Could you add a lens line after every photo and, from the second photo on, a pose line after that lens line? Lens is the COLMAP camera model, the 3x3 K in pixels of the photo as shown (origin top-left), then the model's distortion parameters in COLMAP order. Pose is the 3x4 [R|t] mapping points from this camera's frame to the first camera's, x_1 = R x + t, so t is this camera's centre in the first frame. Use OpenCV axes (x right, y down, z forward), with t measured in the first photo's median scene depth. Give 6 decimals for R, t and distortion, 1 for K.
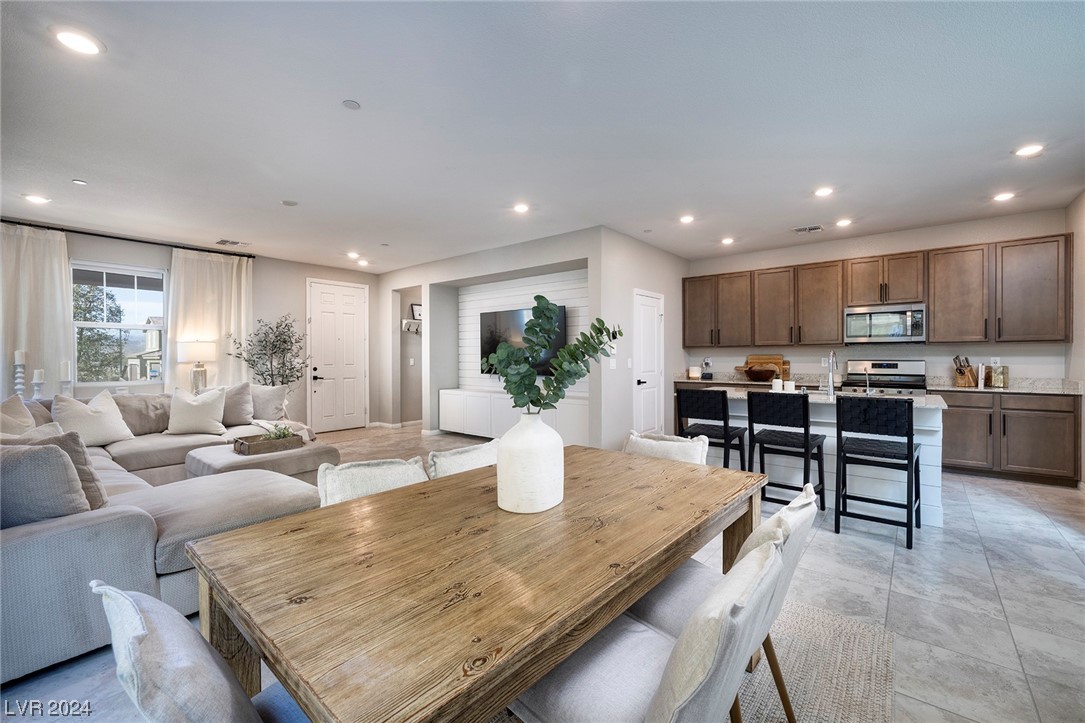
lens RADIAL K [[464.9, 0, 554.9], [0, 464.9, 366.6], [0, 0, 1]] dist [-0.001055, 0.000346]
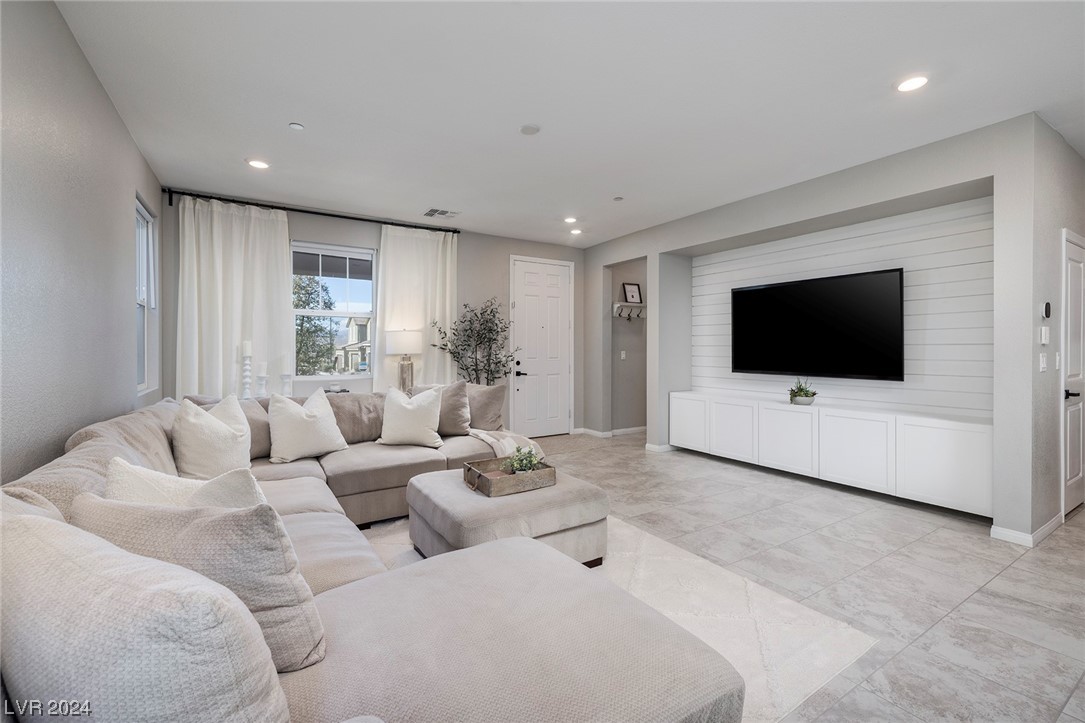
lens RADIAL K [[476.8, 0, 542.5], [0, 476.8, 361.5], [0, 0, 1]] dist [-0.000513, 0.000008]
pose [[0.945173, 0.011377, -0.326373, -0.233811], [-0.010012, 0.999933, 0.005862, -0.004050], [0.326418, -0.002273, 0.945223, 0.240837]]
